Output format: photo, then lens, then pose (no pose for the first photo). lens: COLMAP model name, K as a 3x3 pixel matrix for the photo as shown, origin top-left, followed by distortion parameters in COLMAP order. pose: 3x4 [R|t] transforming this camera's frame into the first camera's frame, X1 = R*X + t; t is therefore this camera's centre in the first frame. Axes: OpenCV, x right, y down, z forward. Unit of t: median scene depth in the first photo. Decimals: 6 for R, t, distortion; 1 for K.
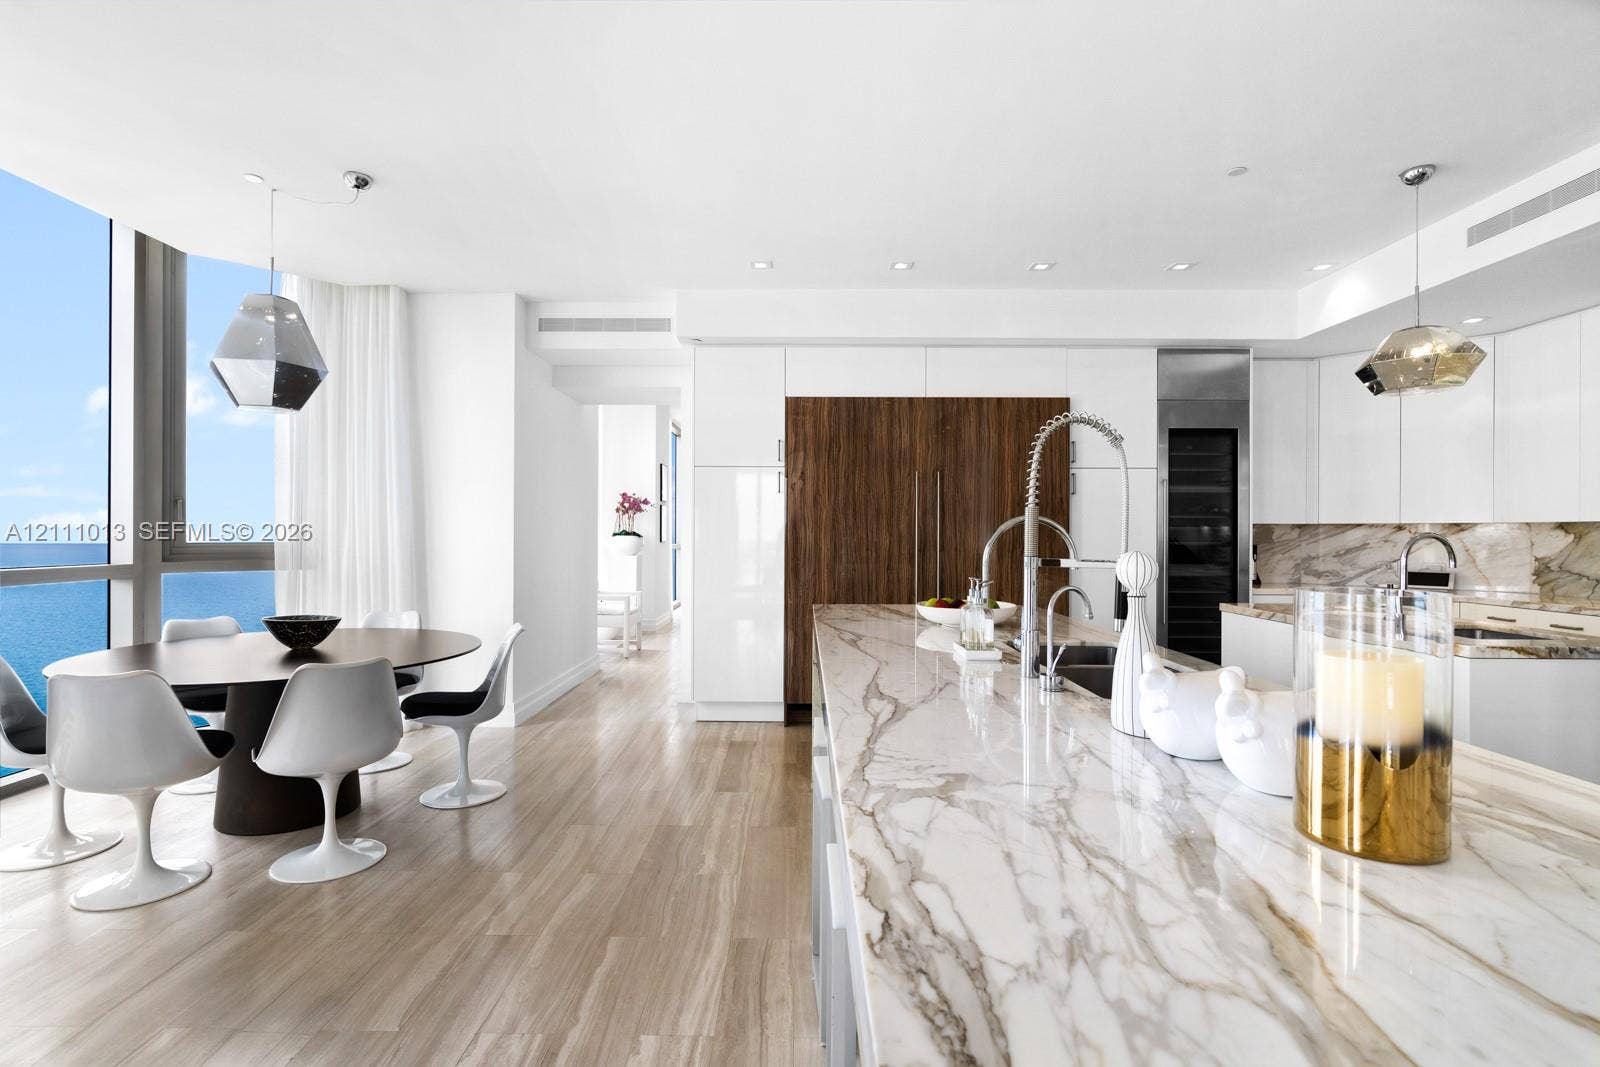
lens RADIAL K [[754.7, 0, 800.4], [0, 754.7, 535.1], [0, 0, 1]] dist [0.000042, -0.000229]
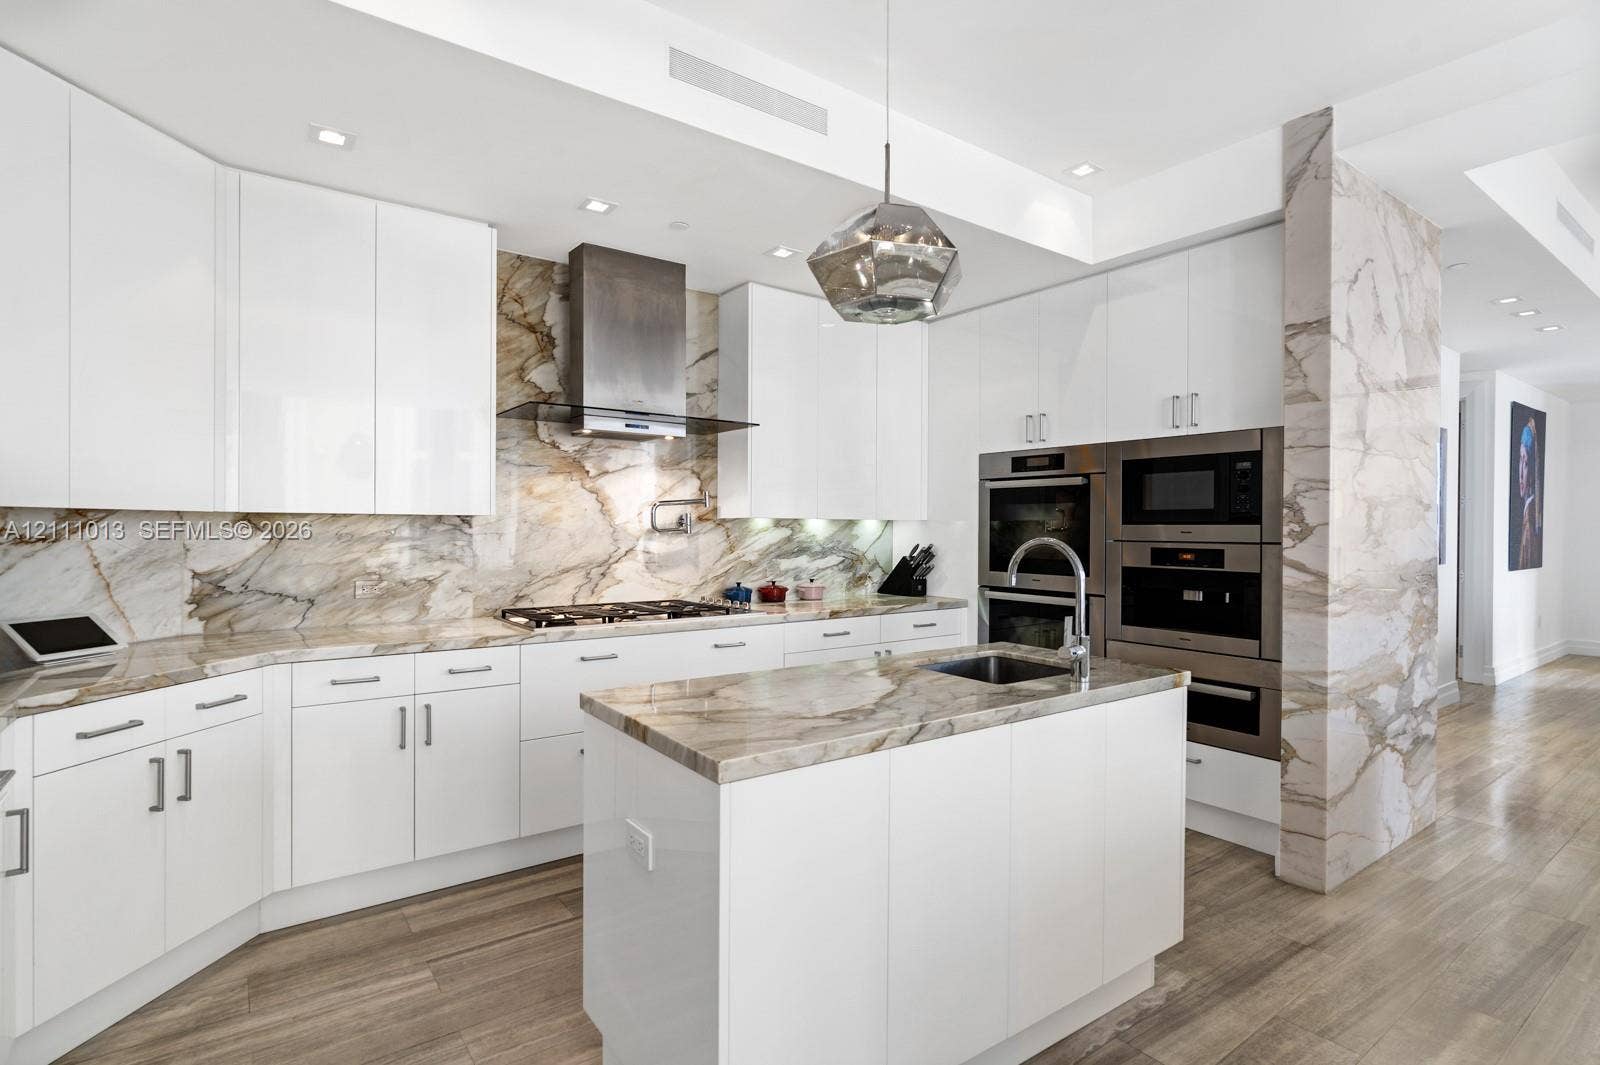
lens RADIAL K [[754.7, 0, 795.6], [0, 754.7, 532.1], [0, 0, 1]] dist [0.000042, -0.000229]
pose [[-0.580458, -0.007816, 0.814253, 0.252168], [-0.002090, 0.999965, 0.008109, -0.006540], [-0.814288, 0.003005, -0.580454, 0.988454]]
